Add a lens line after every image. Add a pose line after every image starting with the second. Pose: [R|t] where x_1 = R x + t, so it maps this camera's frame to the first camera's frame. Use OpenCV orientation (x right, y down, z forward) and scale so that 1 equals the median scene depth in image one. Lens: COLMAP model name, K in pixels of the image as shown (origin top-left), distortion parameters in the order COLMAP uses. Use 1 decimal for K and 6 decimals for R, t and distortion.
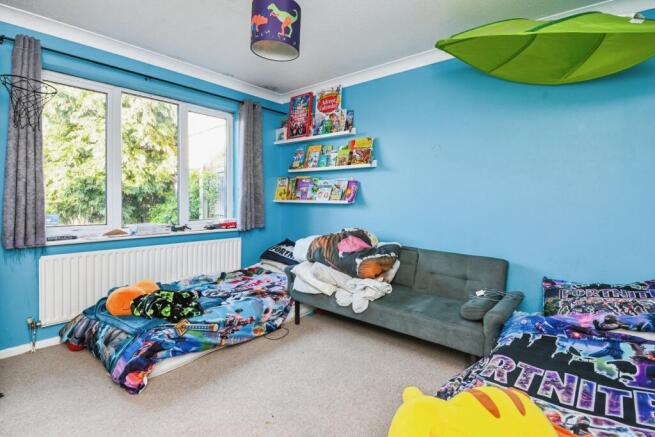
lens RADIAL K [[329.7, 0, 327.9], [0, 329.7, 199.9], [0, 0, 1]] dist [0.000568, -0.000058]
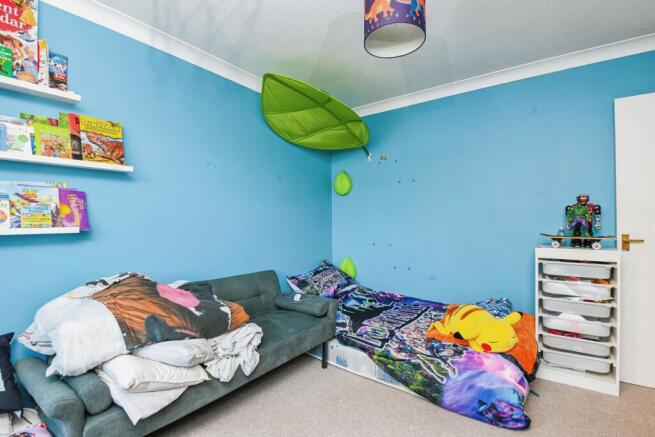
lens RADIAL K [[303.4, 0, 327.5], [0, 303.4, 218.5], [0, 0, 1]] dist [-0.002321, -0.000736]
pose [[-0.060309, -0.000895, 0.998179, -0.458861], [0.006067, 0.999981, 0.001264, -0.009956], [-0.998161, 0.006132, -0.060302, 0.644155]]
